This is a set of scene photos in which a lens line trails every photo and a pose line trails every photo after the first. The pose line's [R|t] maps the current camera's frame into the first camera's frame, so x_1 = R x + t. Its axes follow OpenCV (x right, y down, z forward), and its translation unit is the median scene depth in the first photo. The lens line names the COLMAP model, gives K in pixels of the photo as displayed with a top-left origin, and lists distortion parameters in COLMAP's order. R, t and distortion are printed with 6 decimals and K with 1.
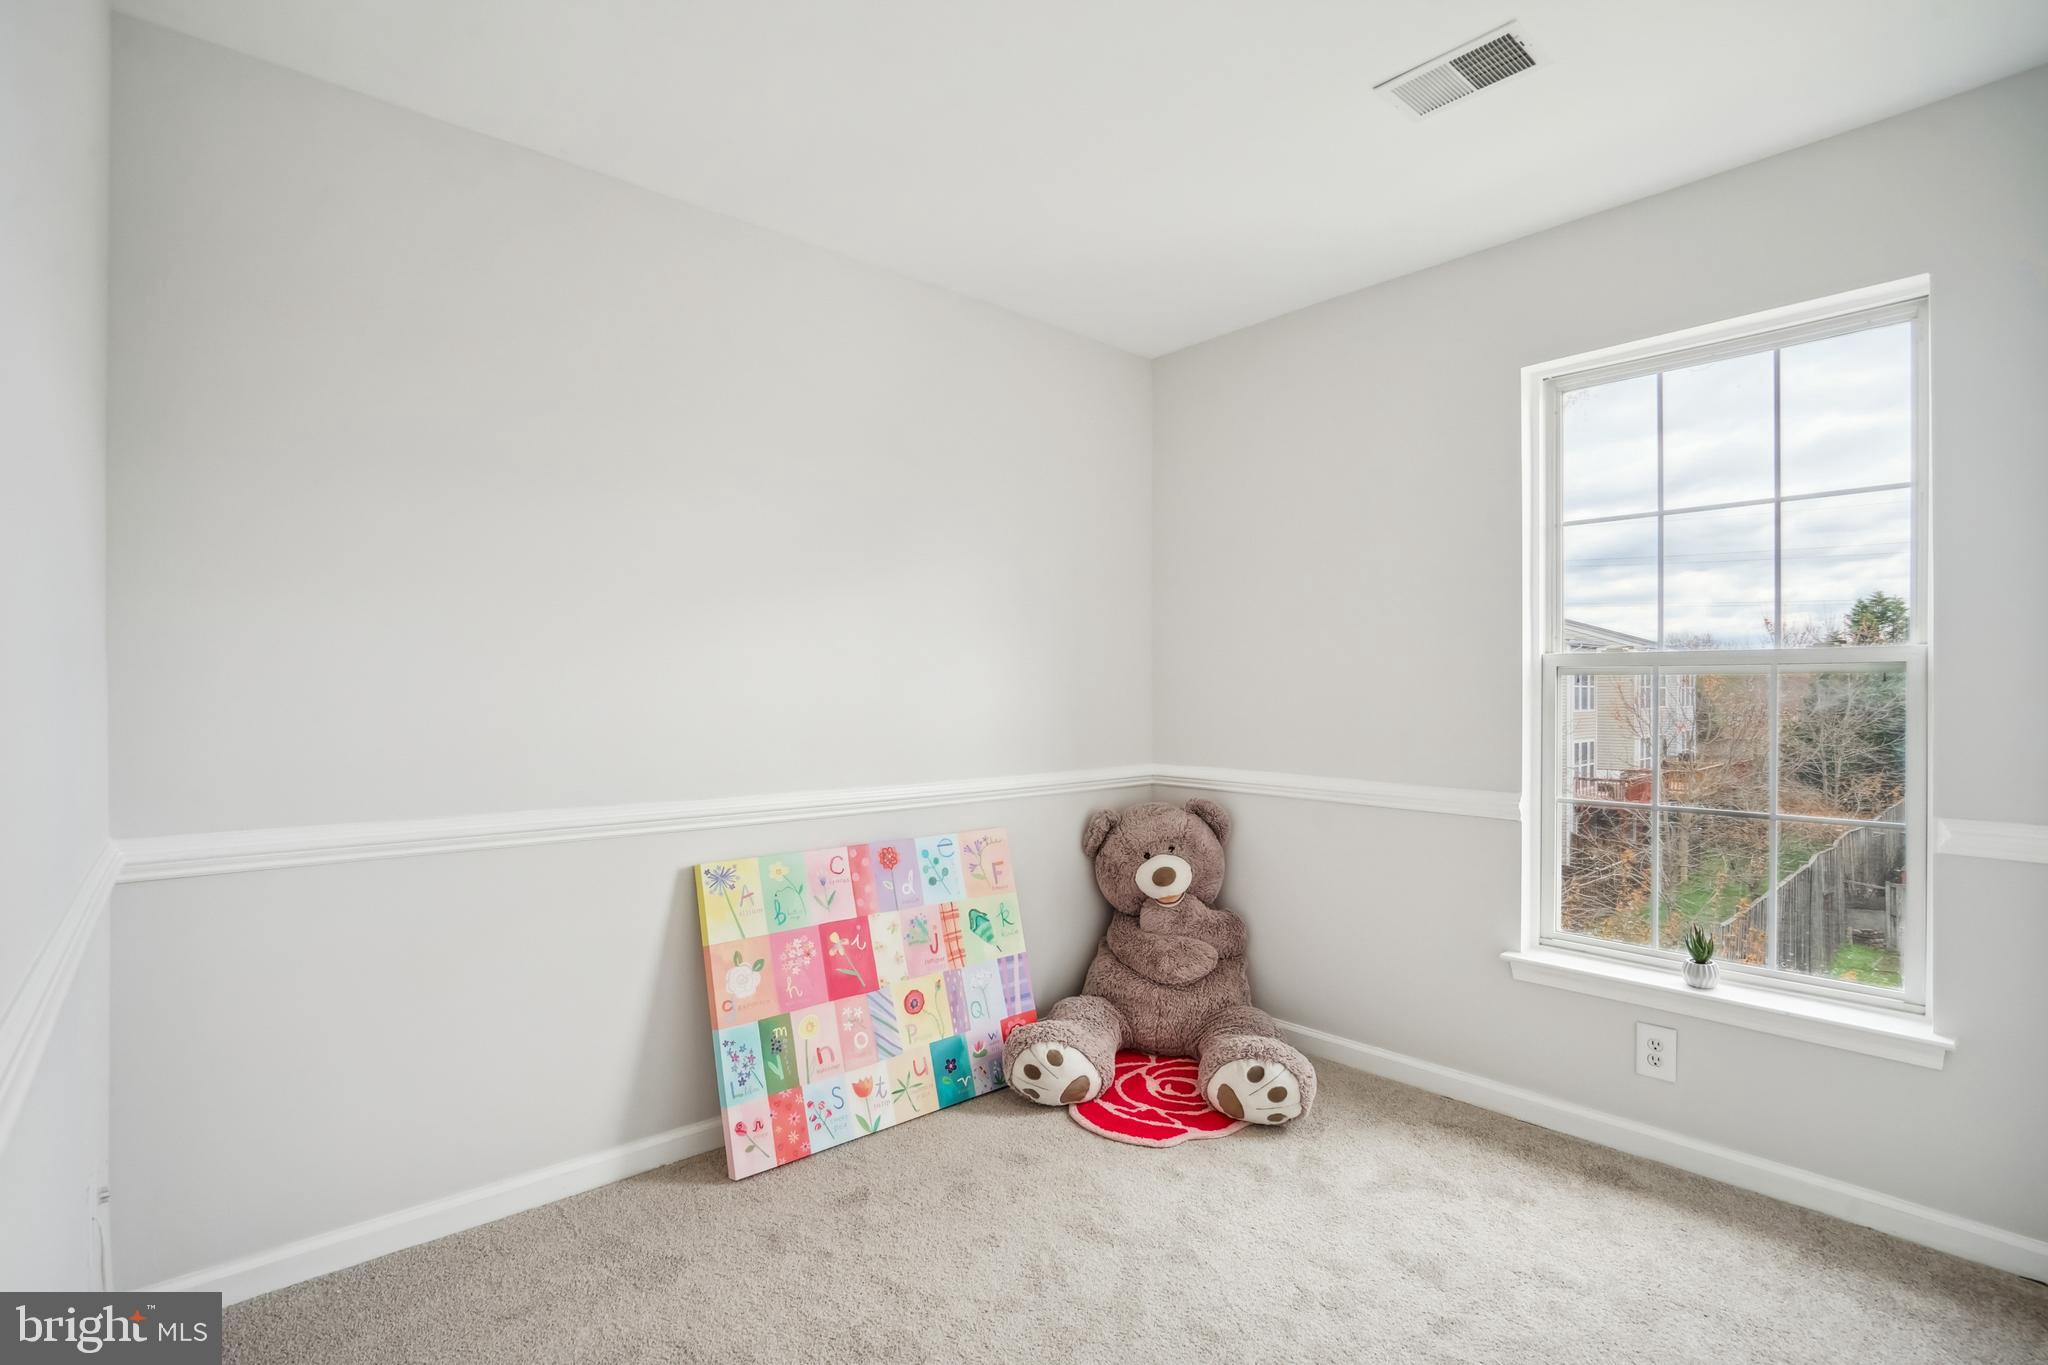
lens RADIAL K [[978.7, 0, 1012.0], [0, 978.7, 683.7], [0, 0, 1]] dist [-0.056776, 0.024869]
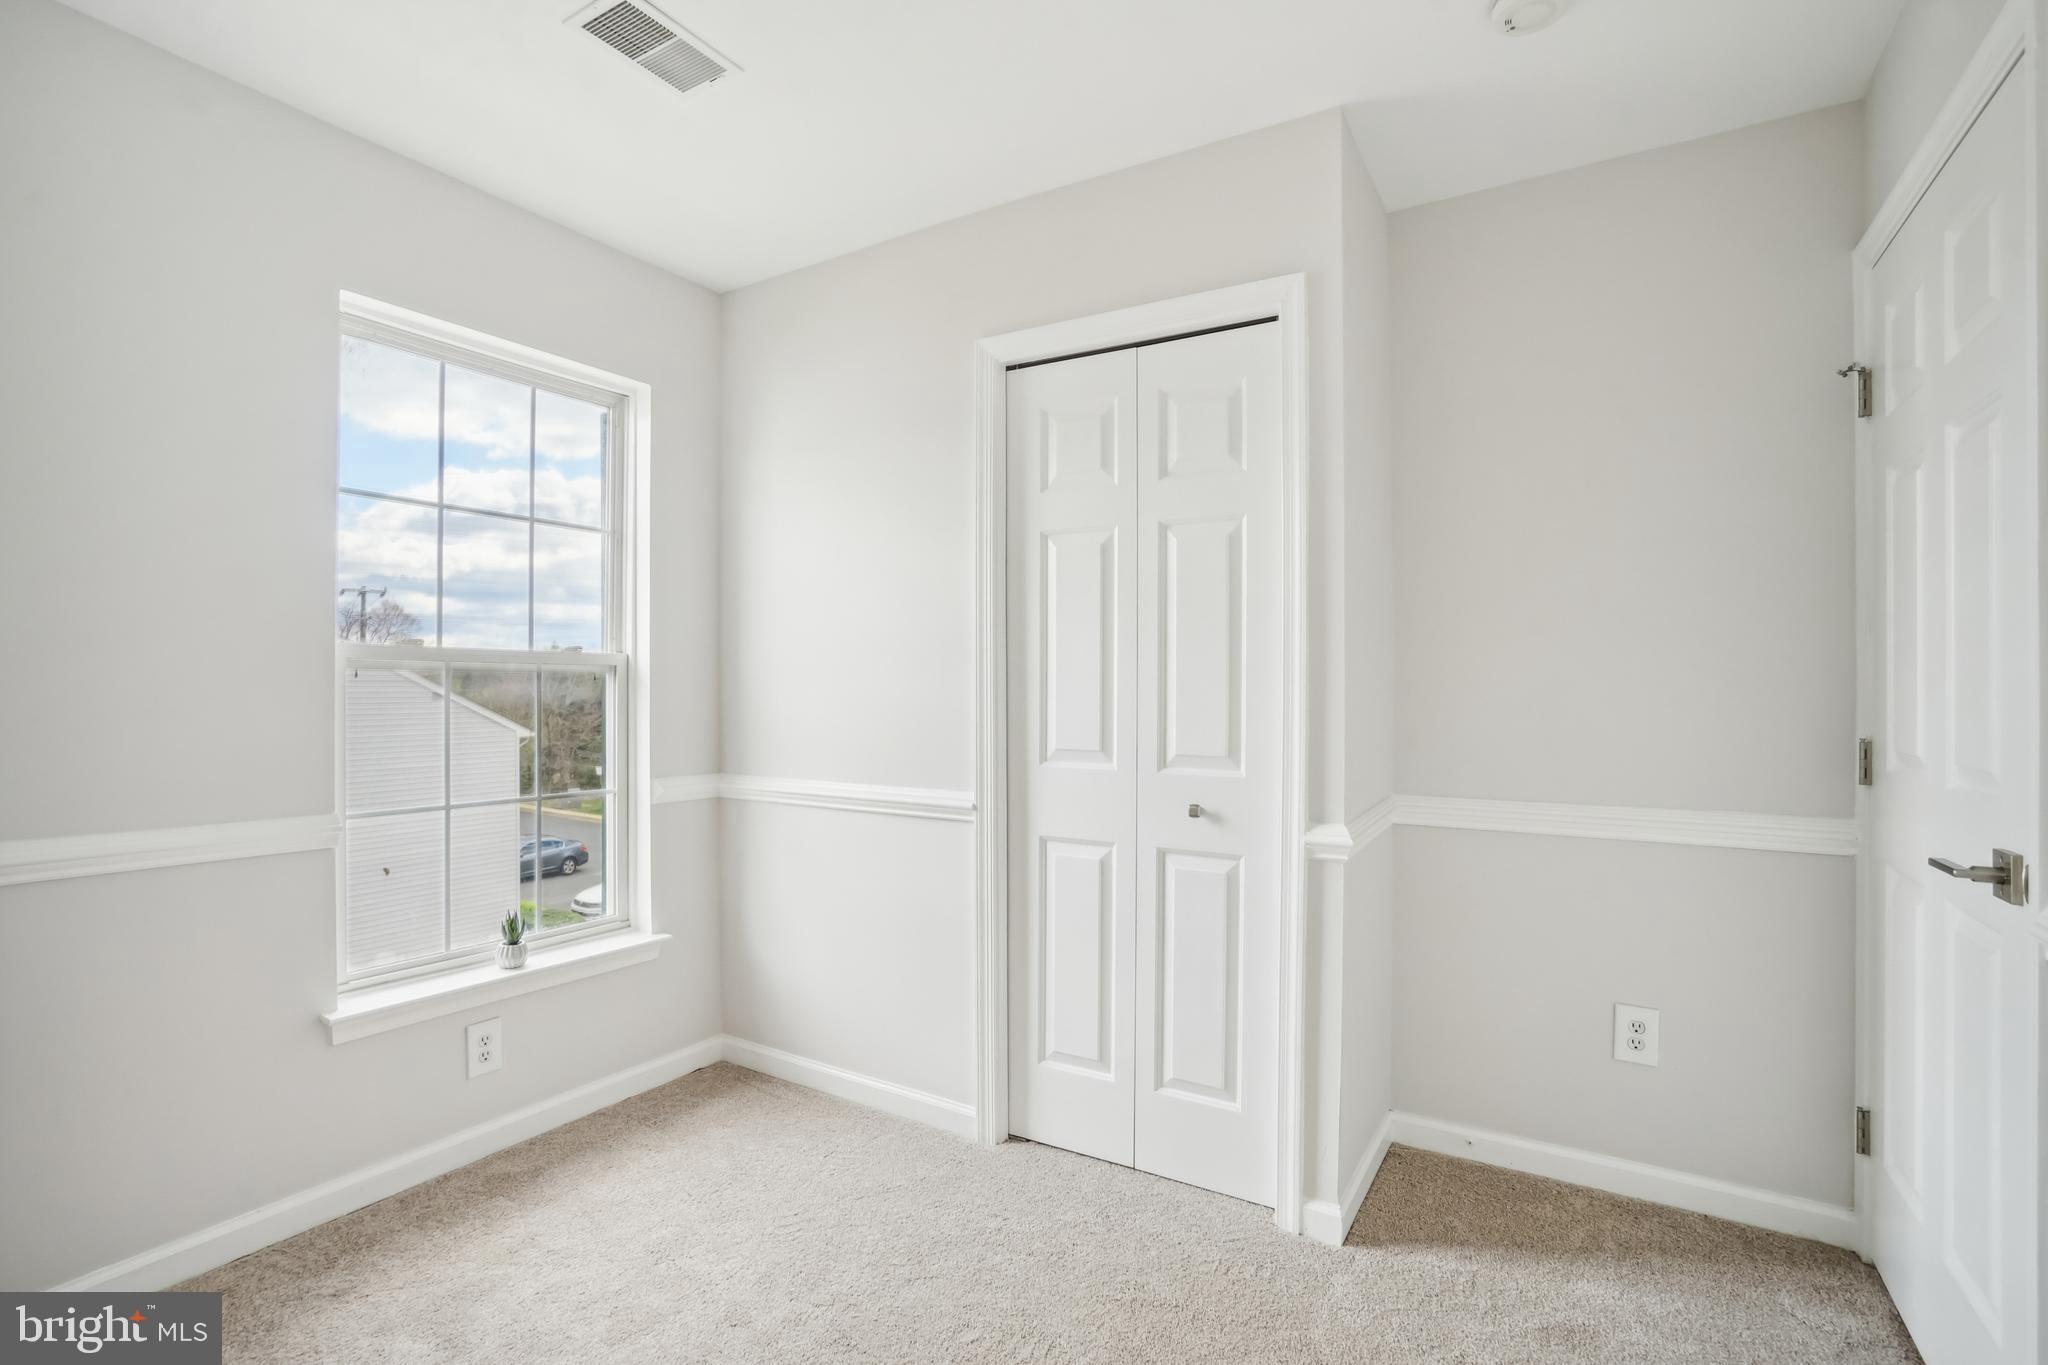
lens RADIAL K [[978.7, 0, 1012.0], [0, 978.7, 683.7], [0, 0, 1]] dist [-0.056776, 0.024869]
pose [[-0.299450, -0.007994, 0.954079, -0.459219], [-0.022722, 0.999741, 0.001245, -0.010271], [-0.953841, -0.021306, -0.299554, 0.798039]]
